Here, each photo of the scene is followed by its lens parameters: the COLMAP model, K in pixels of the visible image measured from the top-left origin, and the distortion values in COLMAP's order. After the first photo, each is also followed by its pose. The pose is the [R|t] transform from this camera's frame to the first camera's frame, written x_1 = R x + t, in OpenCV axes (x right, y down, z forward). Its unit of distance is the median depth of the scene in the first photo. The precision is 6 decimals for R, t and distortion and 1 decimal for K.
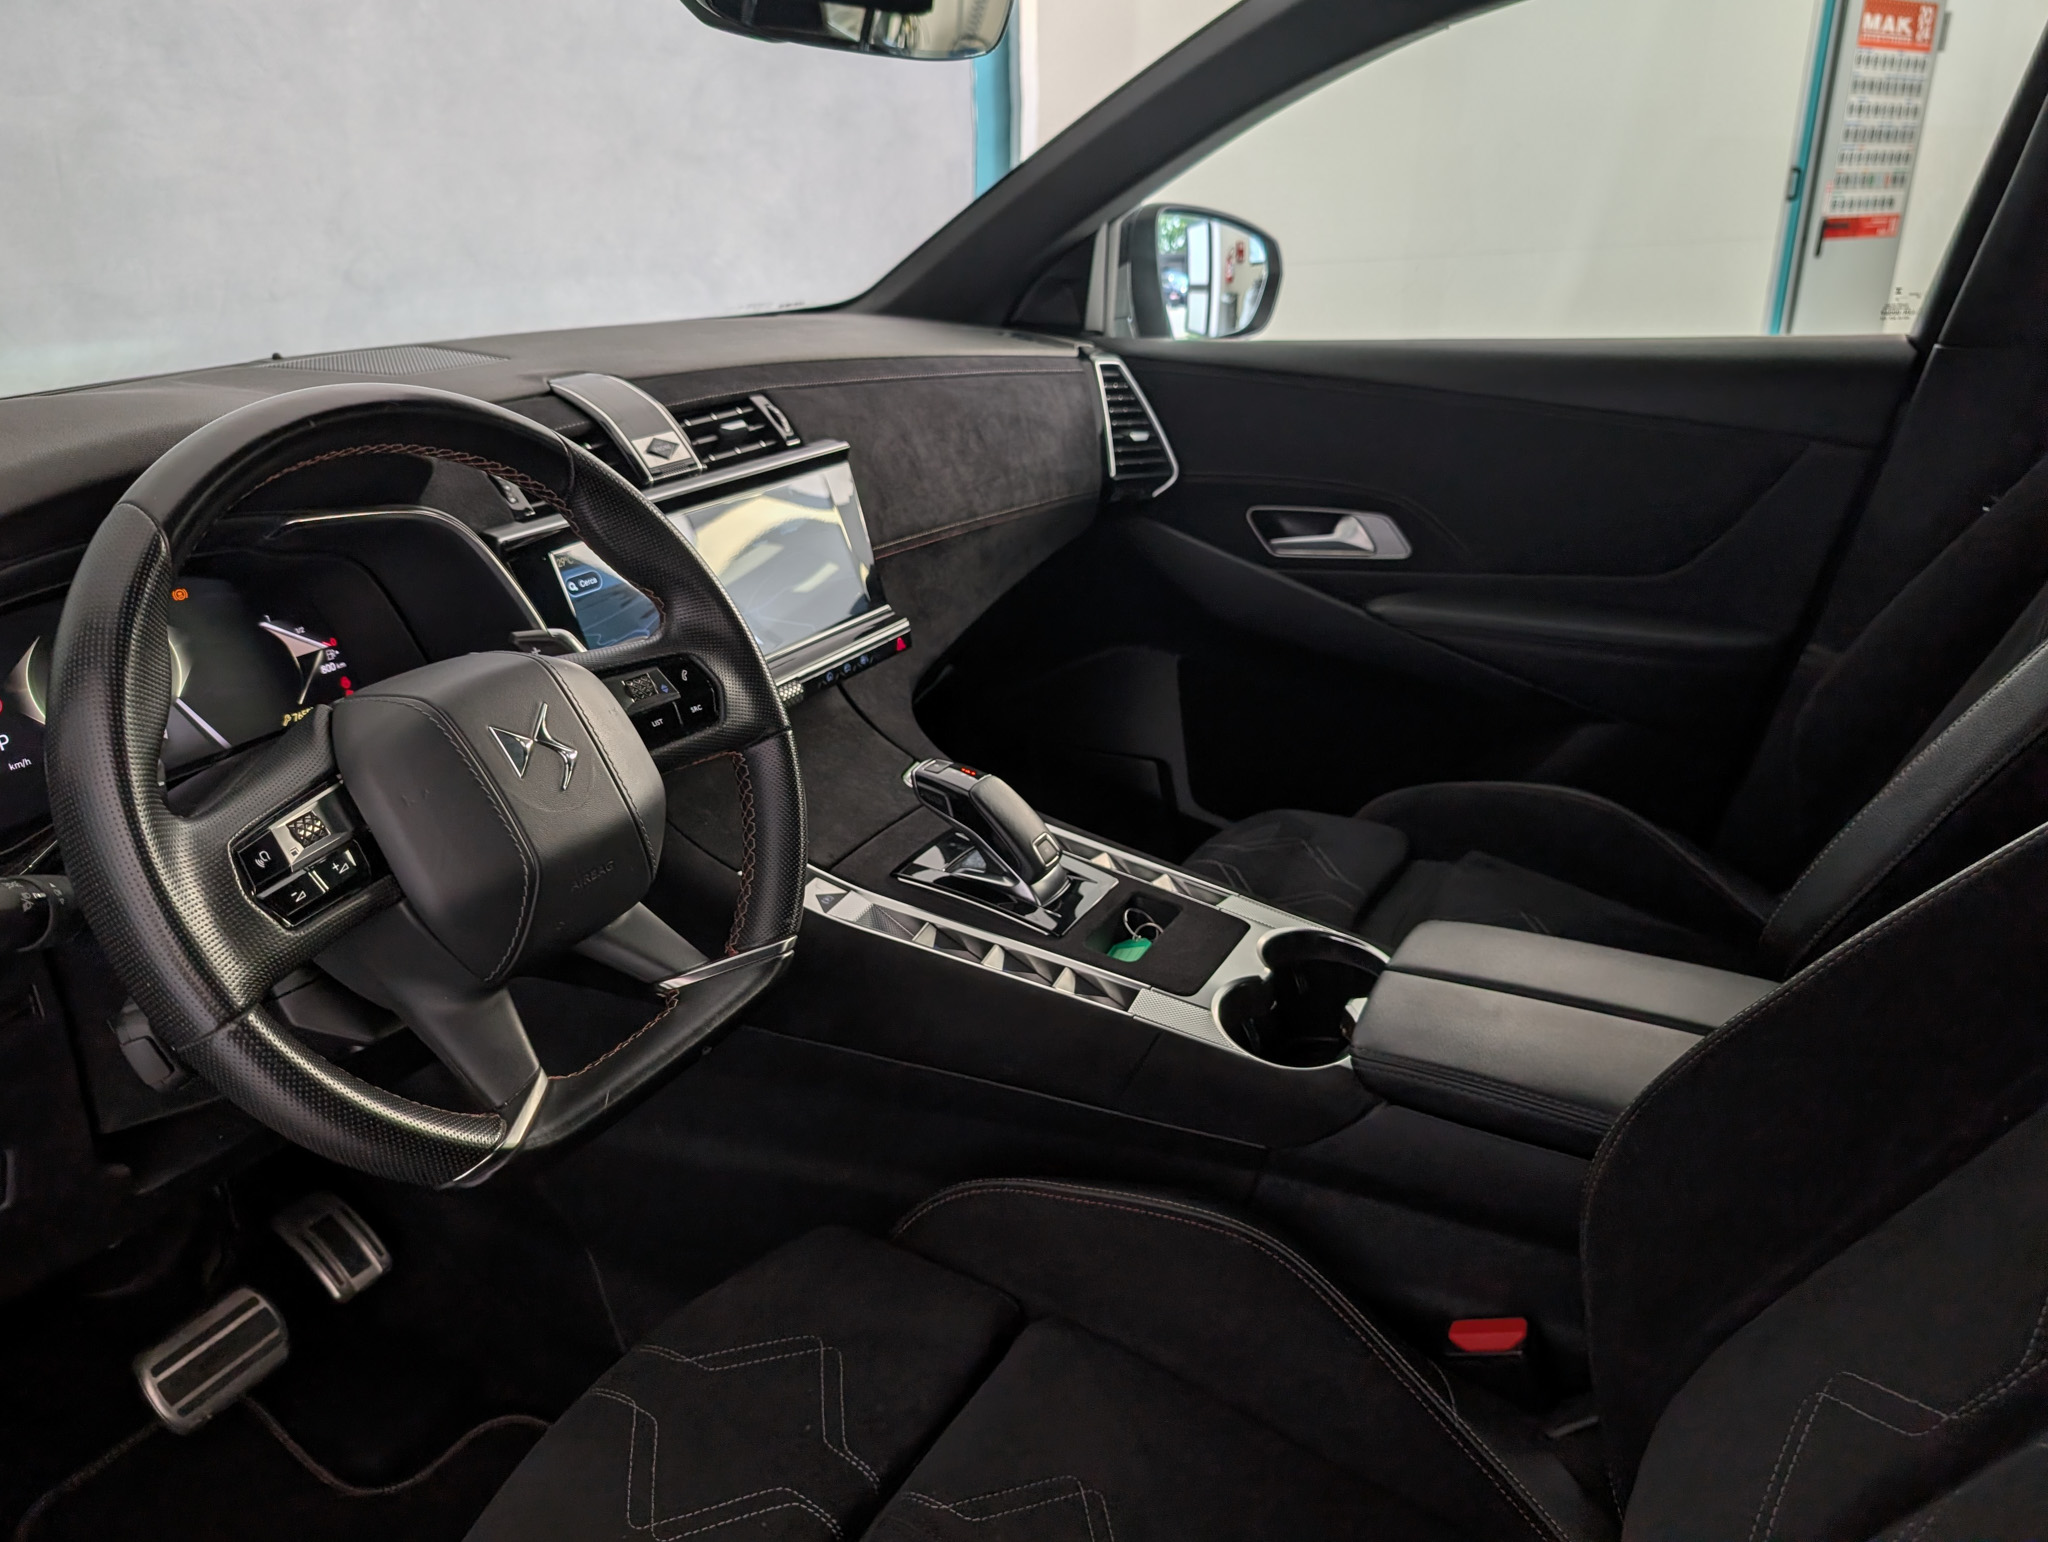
lens RADIAL K [[1467.3, 0, 1024.0], [0, 1467.3, 771.0], [0, 0, 1]] dist [-0.014725, -0.006747]
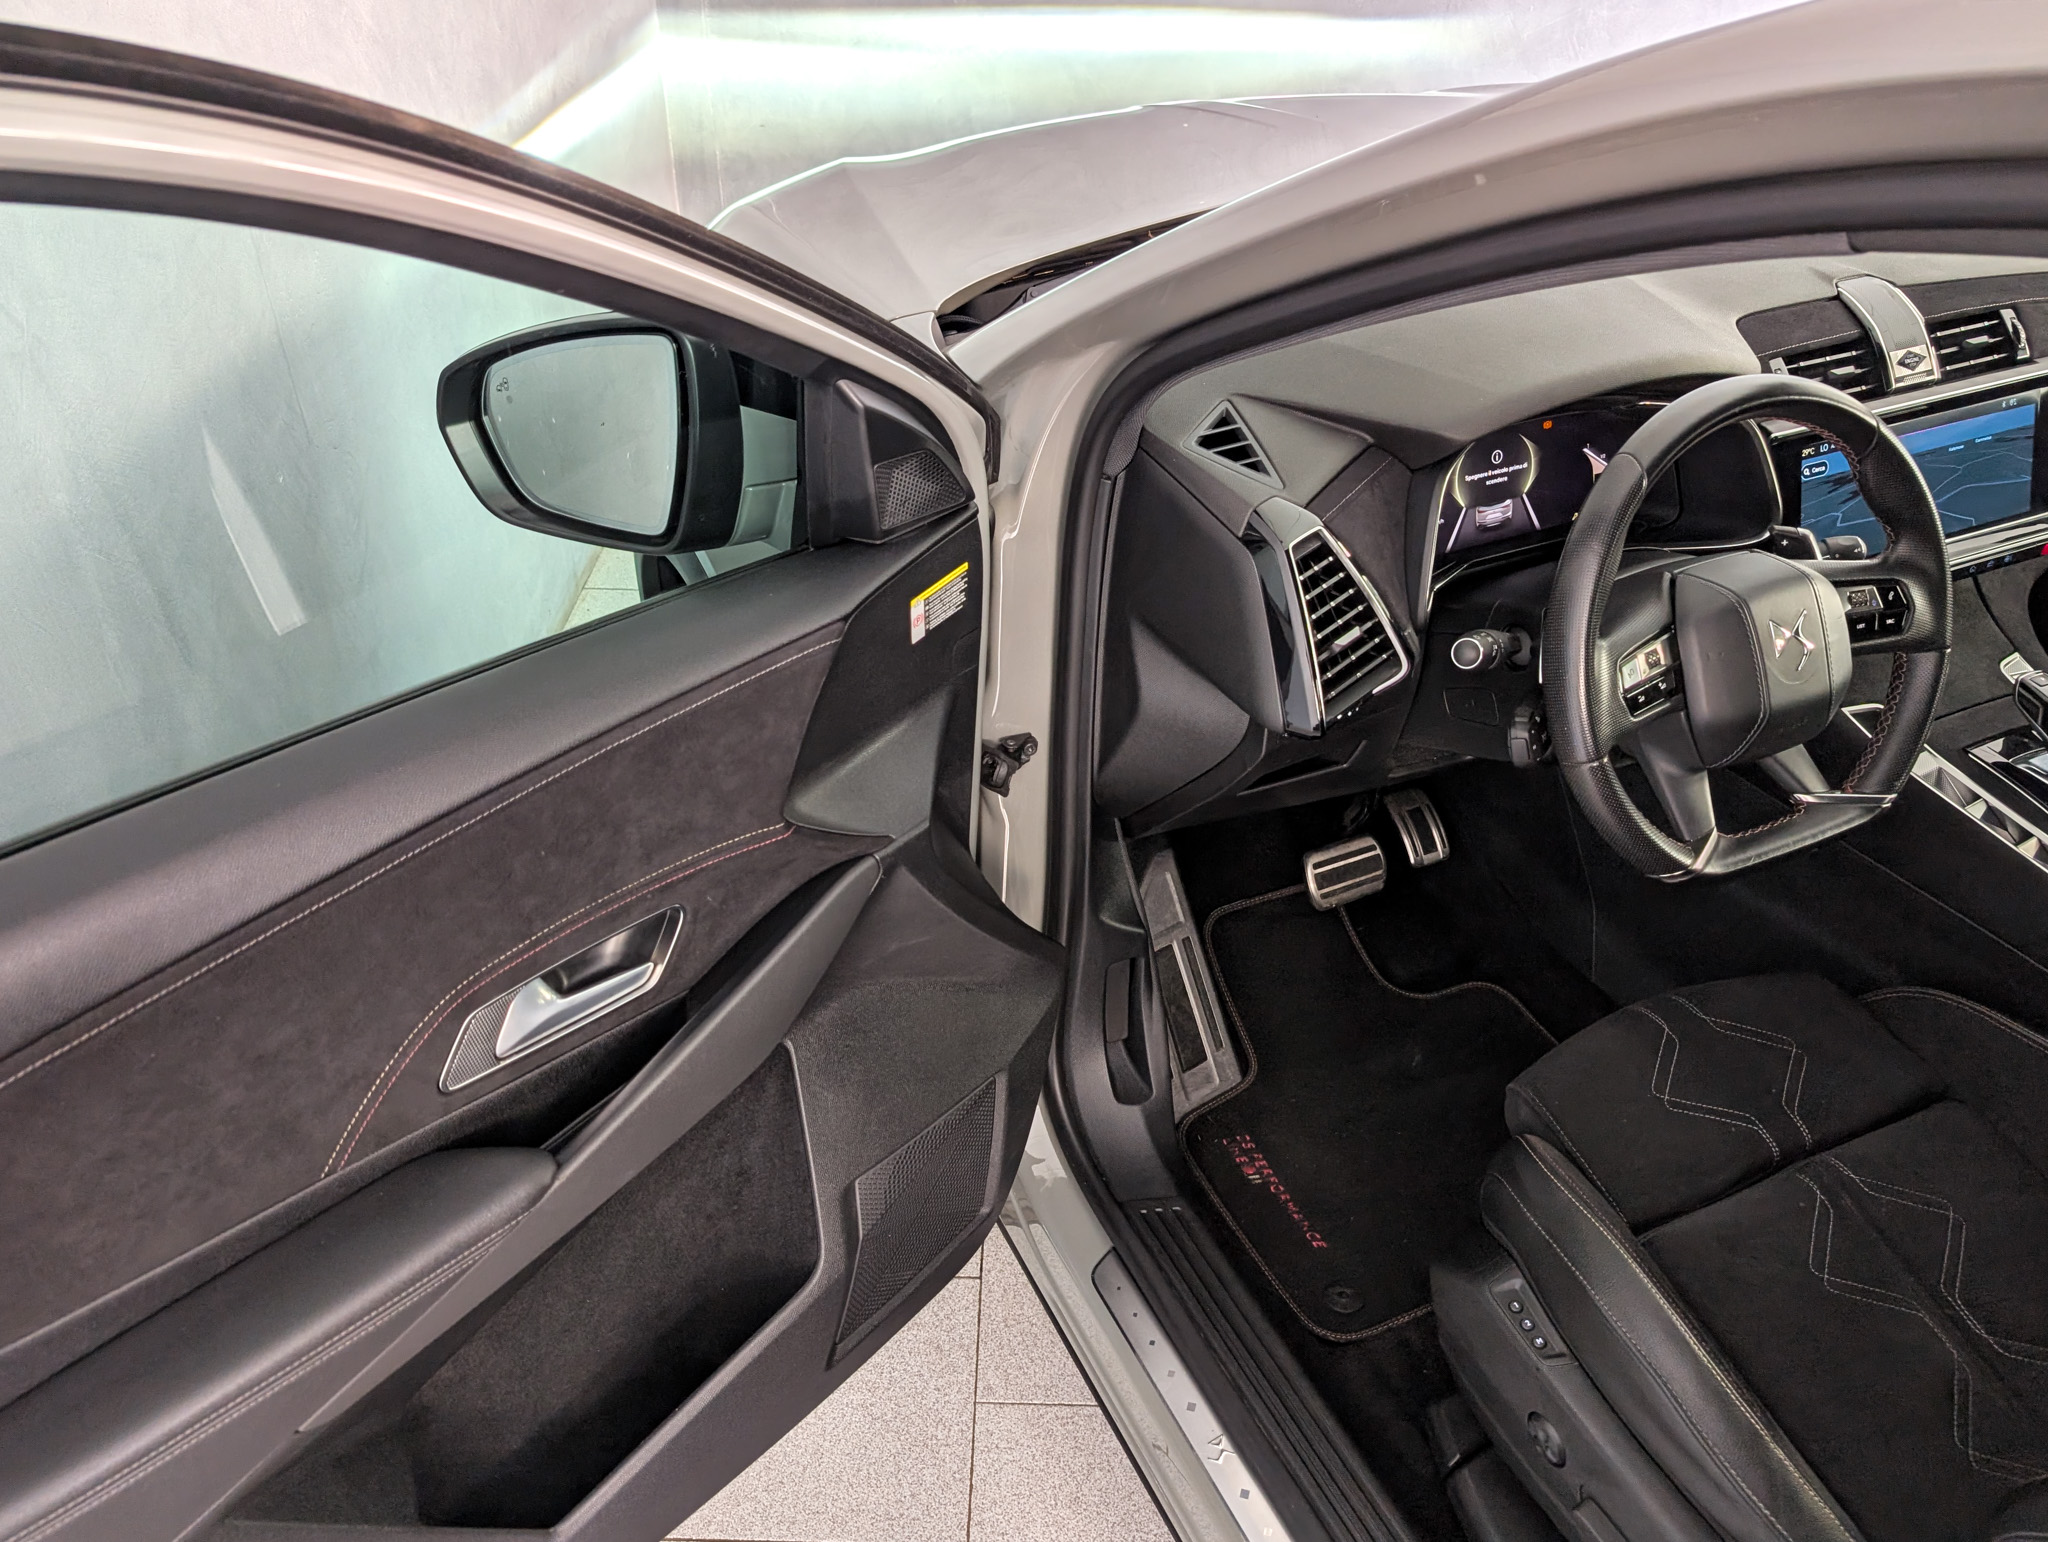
lens RADIAL K [[1485.3, 0, 1065.0], [0, 1485.3, 788.4], [0, 0, 1]] dist [0.008920, -0.014033]
pose [[0.798449, 0.375727, -0.470434, -0.092297], [-0.239848, 0.915196, 0.323866, -0.125940], [0.552225, -0.145758, 0.820855, -0.478994]]
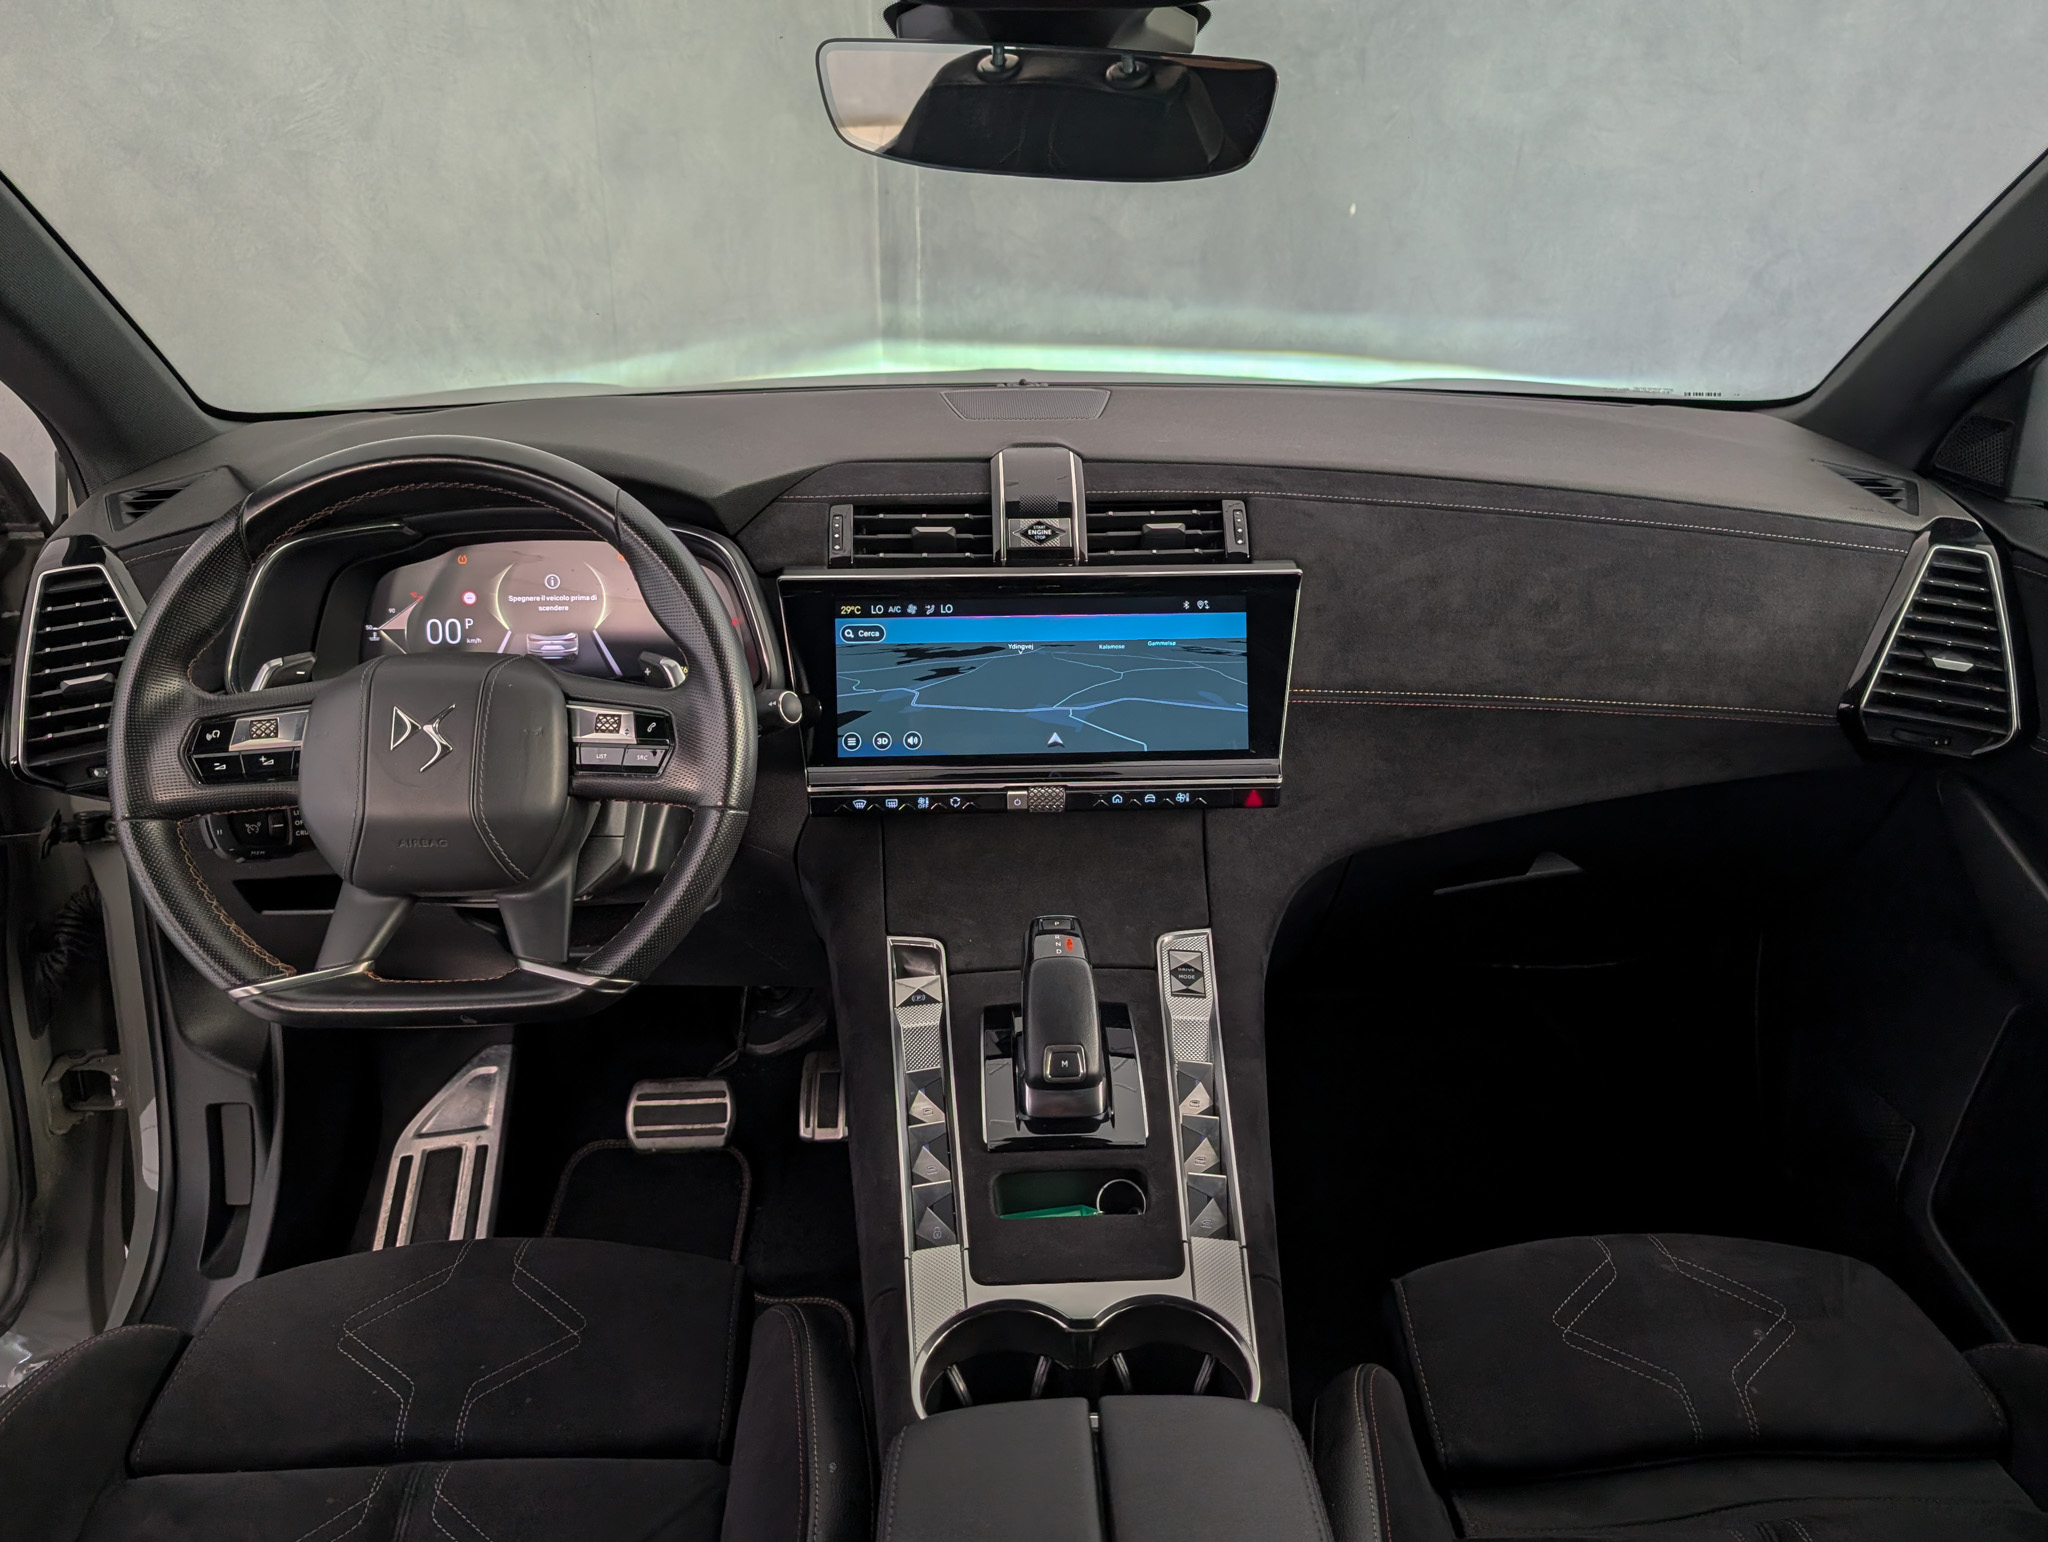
lens RADIAL K [[1537.5, 0, 1032.5], [0, 1537.5, 710.7], [0, 0, 1]] dist [0.010098, -0.007926]
pose [[0.529215, 0.307584, -0.790774, 0.643840], [-0.331206, 0.932930, 0.141223, -0.256310], [0.781175, 0.187172, 0.595594, 0.381983]]
